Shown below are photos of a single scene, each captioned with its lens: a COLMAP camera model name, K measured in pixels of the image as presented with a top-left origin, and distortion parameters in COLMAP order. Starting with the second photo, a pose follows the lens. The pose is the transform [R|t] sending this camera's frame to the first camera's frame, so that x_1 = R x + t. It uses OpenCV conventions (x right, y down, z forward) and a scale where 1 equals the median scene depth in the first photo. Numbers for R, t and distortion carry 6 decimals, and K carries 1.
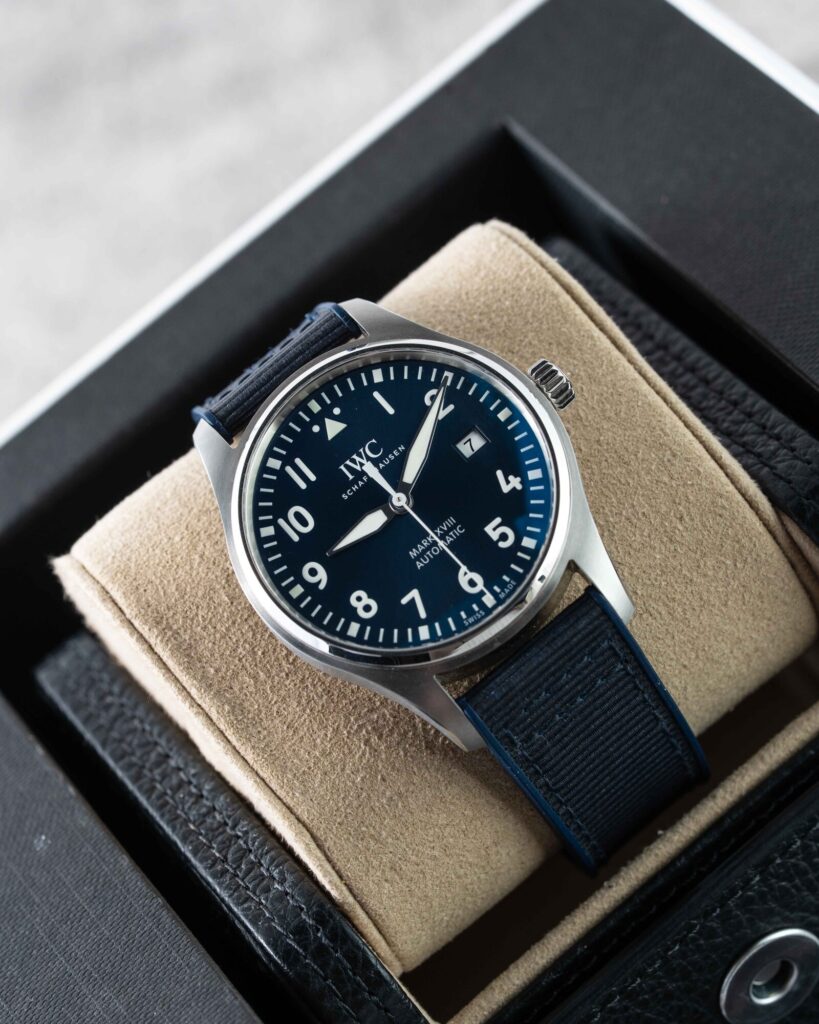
lens RADIAL K [[4573.4, 0, 409.5], [0, 4573.4, 512.0], [0, 0, 1]] dist [0.215296, -7.434347]
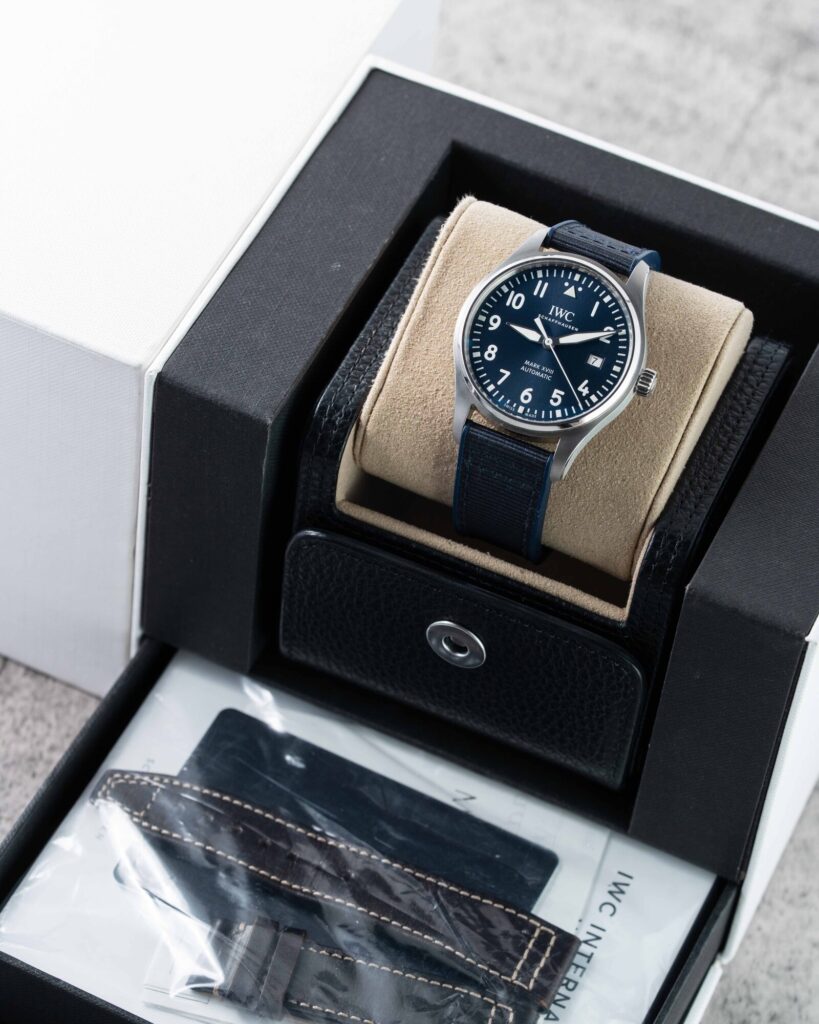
lens RADIAL K [[4573.4, 0, 409.5], [0, 4573.4, 512.0], [0, 0, 1]] dist [0.215296, -7.434347]
pose [[0.462155, 0.876557, -0.134388, 0.281948], [-0.827180, 0.480732, 0.290982, -0.463405], [0.319667, -0.023315, 0.947243, -0.786299]]
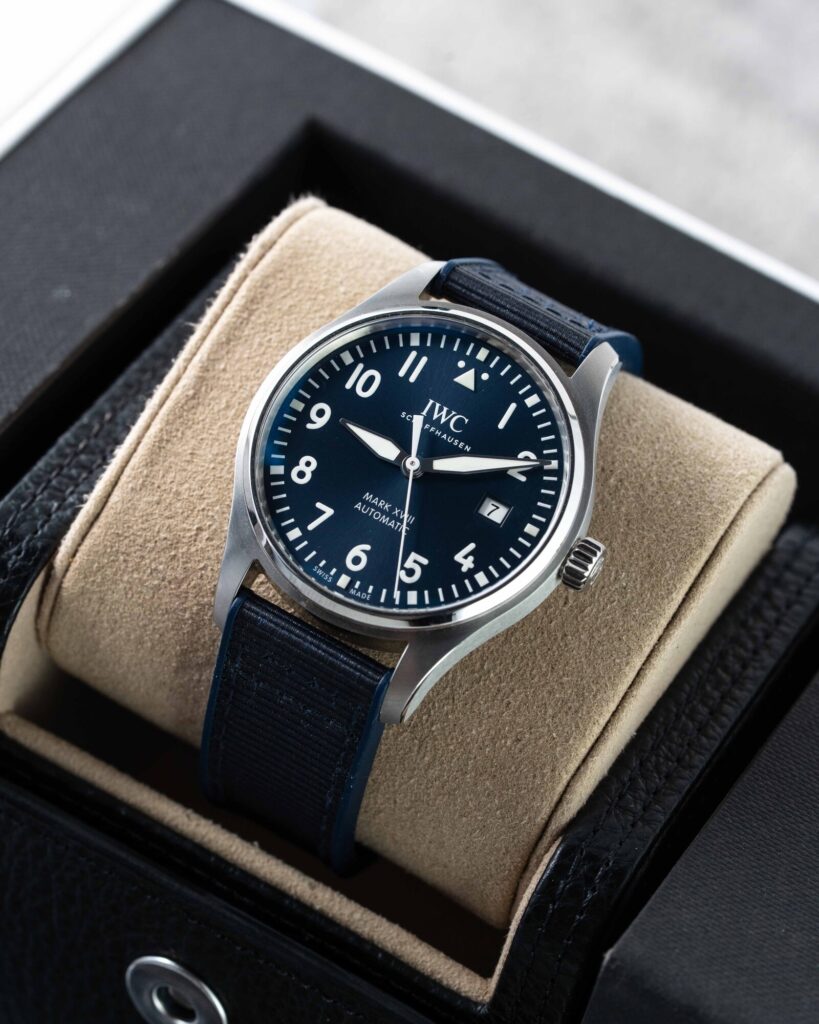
lens RADIAL K [[4573.4, 0, 409.5], [0, 4573.4, 512.0], [0, 0, 1]] dist [0.215296, -7.434347]
pose [[0.338627, 0.918915, -0.202302, 0.208318], [-0.885720, 0.383866, 0.261049, -0.257557], [0.317539, 0.090785, 0.943889, 0.055779]]
